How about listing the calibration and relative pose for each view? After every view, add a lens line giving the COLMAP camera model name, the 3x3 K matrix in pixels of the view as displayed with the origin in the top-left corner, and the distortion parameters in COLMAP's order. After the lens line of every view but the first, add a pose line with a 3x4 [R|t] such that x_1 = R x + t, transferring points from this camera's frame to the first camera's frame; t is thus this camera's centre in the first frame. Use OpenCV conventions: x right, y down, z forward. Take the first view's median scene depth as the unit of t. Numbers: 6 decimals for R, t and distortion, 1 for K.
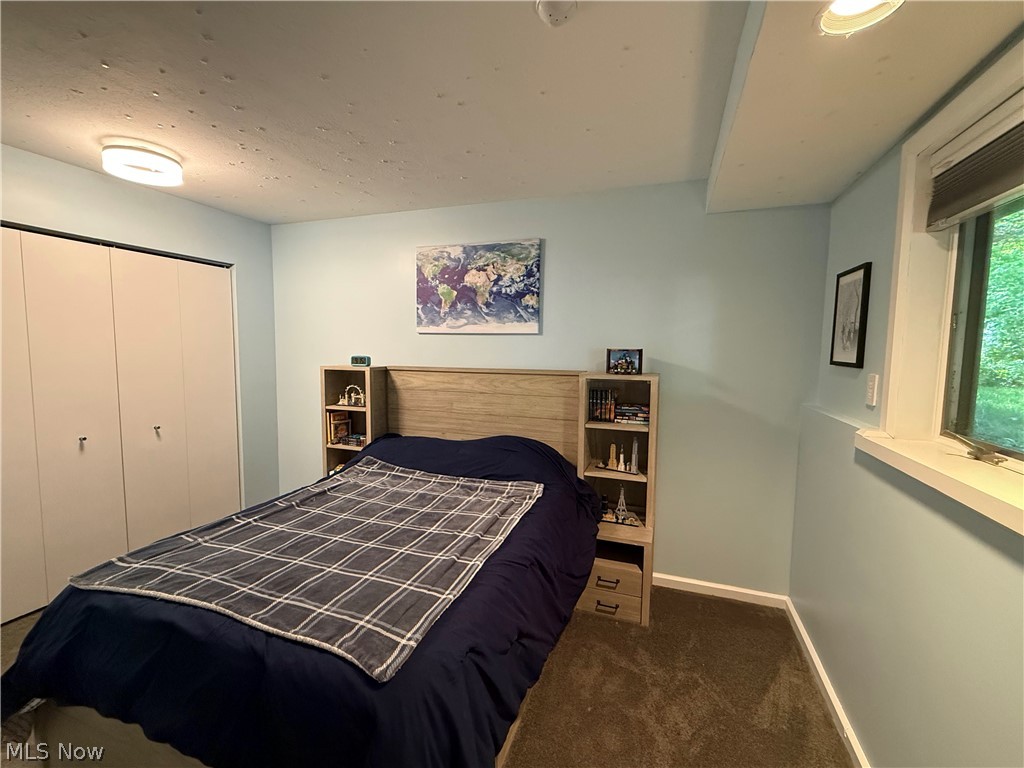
lens RADIAL K [[434.5, 0, 513.2], [0, 434.5, 382.3], [0, 0, 1]] dist [-0.001329, 0.000195]
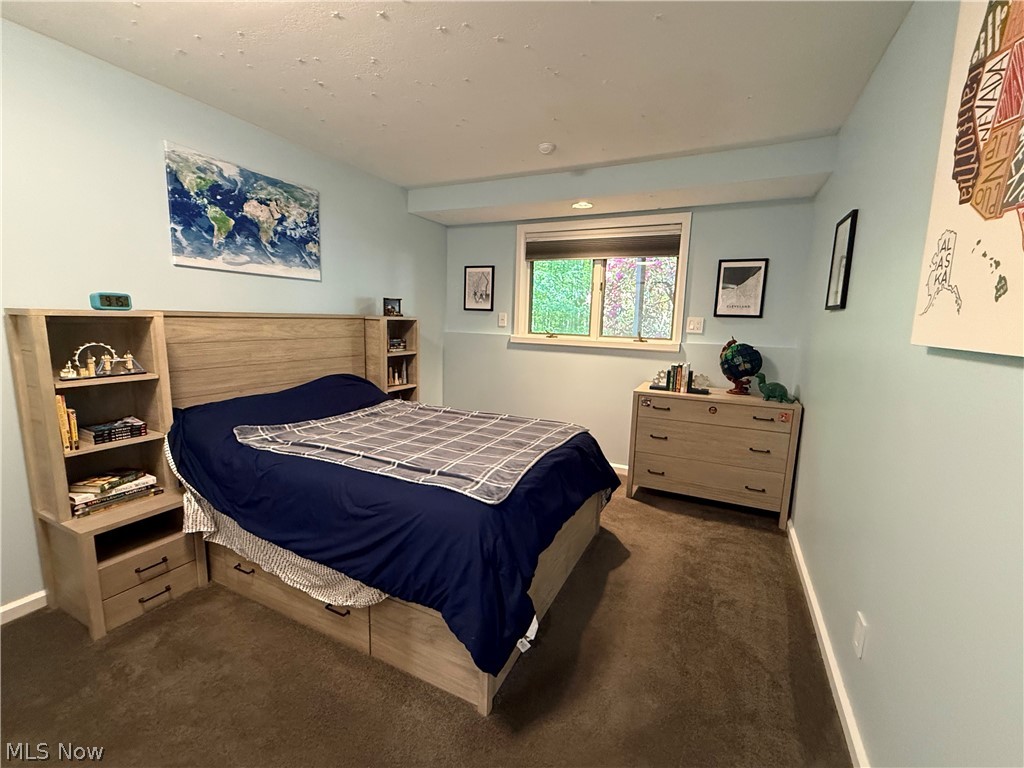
lens RADIAL K [[434.5, 0, 513.4], [0, 434.5, 384.4], [0, 0, 1]] dist [-0.001329, 0.000195]
pose [[0.106698, -0.158505, 0.981576, -0.960458], [0.053908, 0.986682, 0.153470, 0.003263], [-0.992829, 0.036540, 0.113822, 0.390027]]
